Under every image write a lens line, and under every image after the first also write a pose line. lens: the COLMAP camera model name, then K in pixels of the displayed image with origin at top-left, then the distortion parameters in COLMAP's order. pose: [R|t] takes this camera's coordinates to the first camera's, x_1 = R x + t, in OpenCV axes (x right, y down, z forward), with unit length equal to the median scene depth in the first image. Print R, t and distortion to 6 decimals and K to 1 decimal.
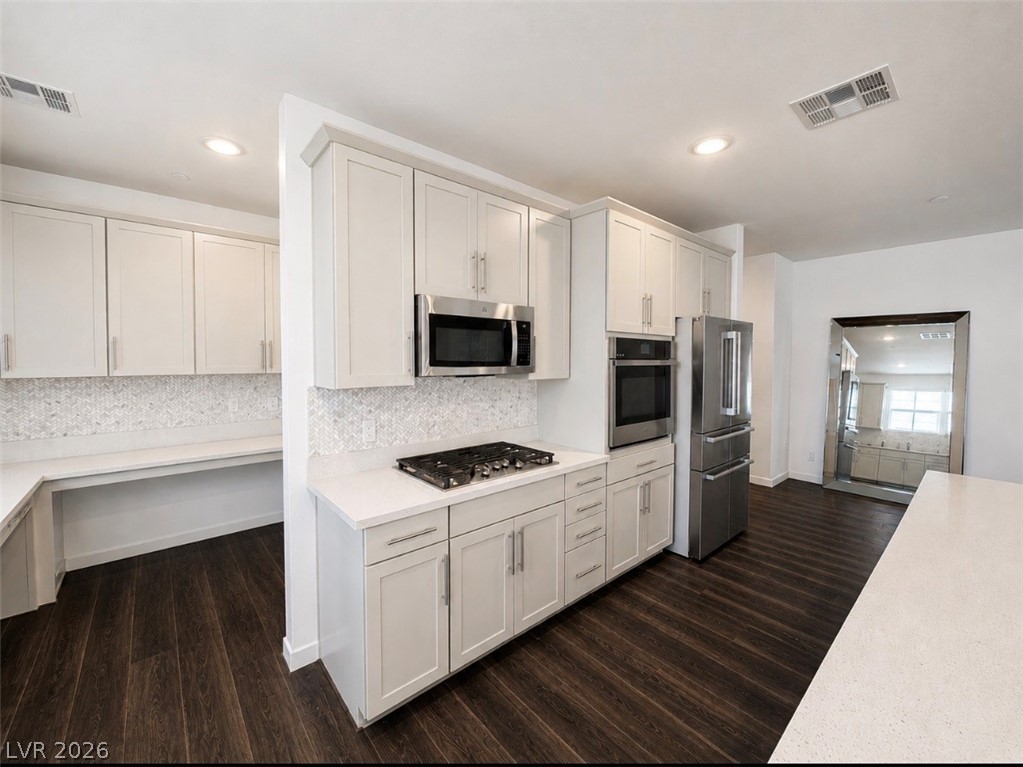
lens RADIAL K [[409.0, 0, 510.2], [0, 409.0, 369.1], [0, 0, 1]] dist [-0.000173, -0.000167]
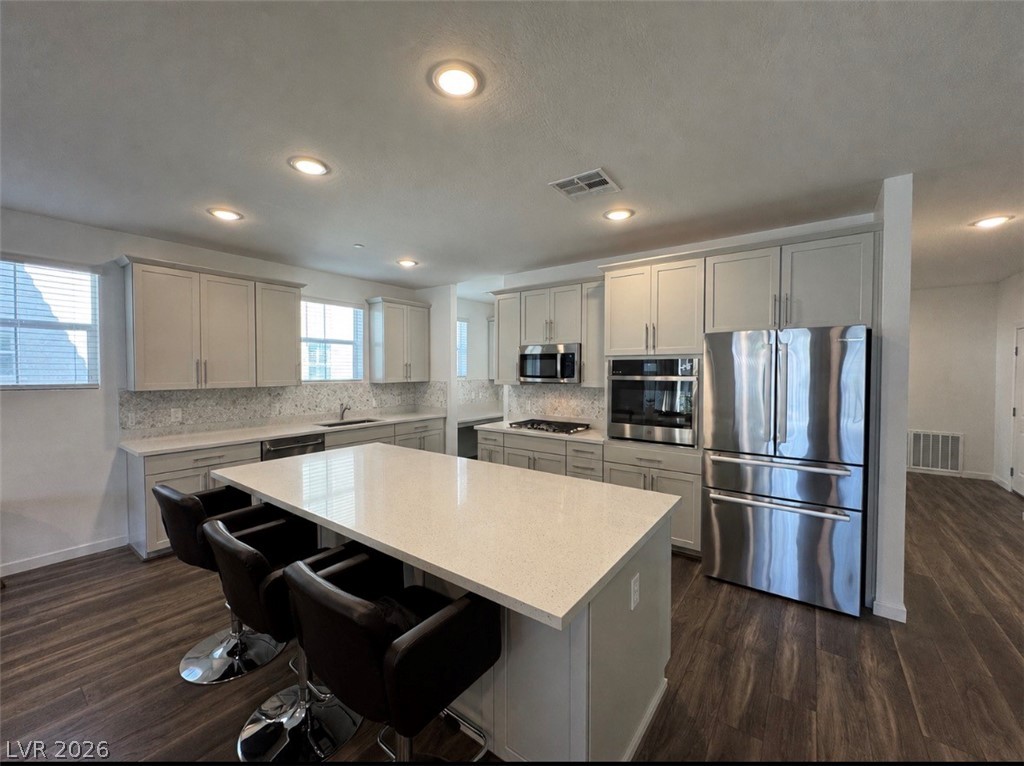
lens RADIAL K [[409.1, 0, 512.6], [0, 409.1, 383.3], [0, 0, 1]] dist [-0.000859, -0.000226]
pose [[0.227103, 0.027973, -0.973469, 1.921815], [-0.034372, 0.999195, 0.020693, -0.016178], [0.973264, 0.028760, 0.227882, 0.410354]]
